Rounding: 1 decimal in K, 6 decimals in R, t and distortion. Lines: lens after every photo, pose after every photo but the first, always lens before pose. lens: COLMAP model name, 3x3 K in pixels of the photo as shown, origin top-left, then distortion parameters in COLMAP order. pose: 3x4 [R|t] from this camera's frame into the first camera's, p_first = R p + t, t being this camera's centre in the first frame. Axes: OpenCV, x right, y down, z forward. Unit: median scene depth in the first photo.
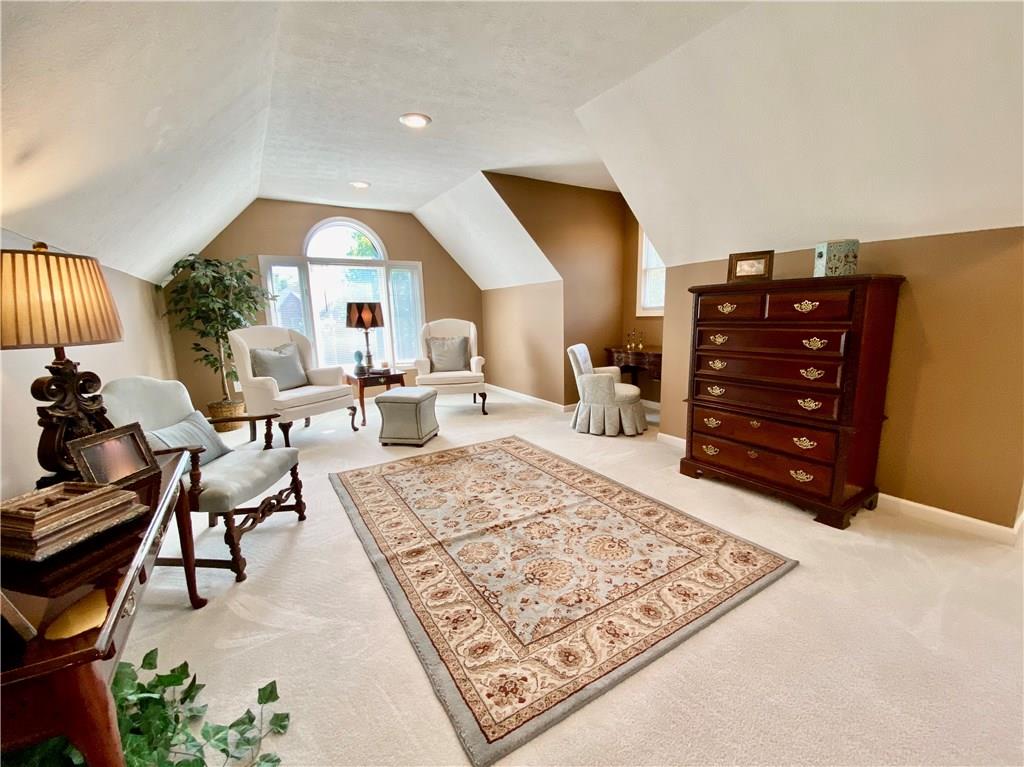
lens RADIAL K [[414.8, 0, 512.0], [0, 414.8, 383.5], [0, 0, 1]] dist [0.028137, -0.025029]
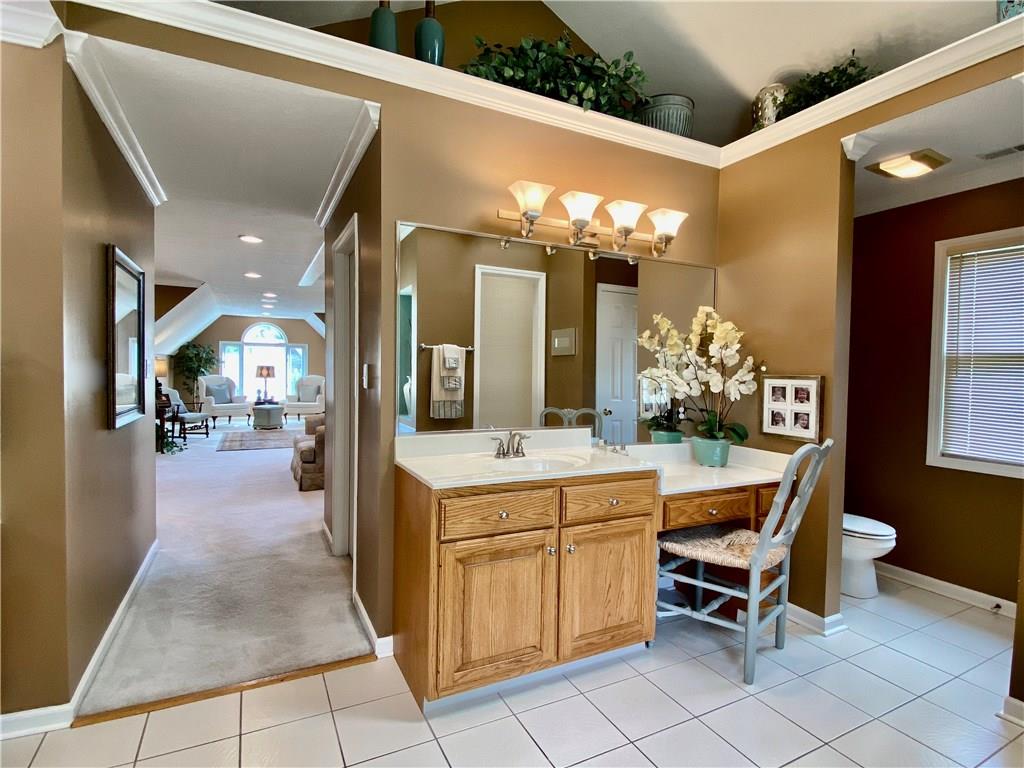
lens RADIAL K [[517.6, 0, 512.0], [0, 517.6, 384.0], [0, 0, 1]] dist [0.049700, -0.048305]
pose [[0.994657, 0.039750, -0.095275, 1.319921], [-0.052778, 0.988971, -0.138389, 0.222200], [0.088723, 0.142678, 0.985785, -1.687375]]
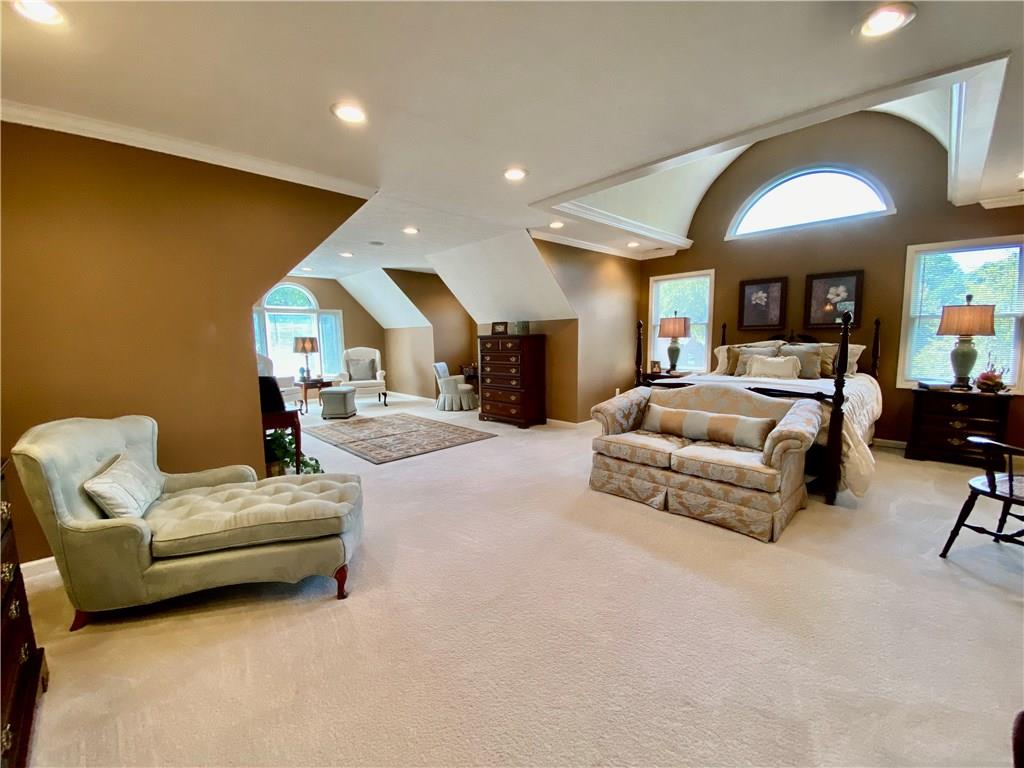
lens RADIAL K [[421.2, 0, 512.0], [0, 421.2, 384.0], [0, 0, 1]] dist [0.054223, -0.035986]
pose [[0.978262, -0.011780, 0.207036, 0.094406], [0.024944, 0.997820, -0.061091, 0.126498], [-0.205865, 0.064927, 0.976424, -0.900575]]
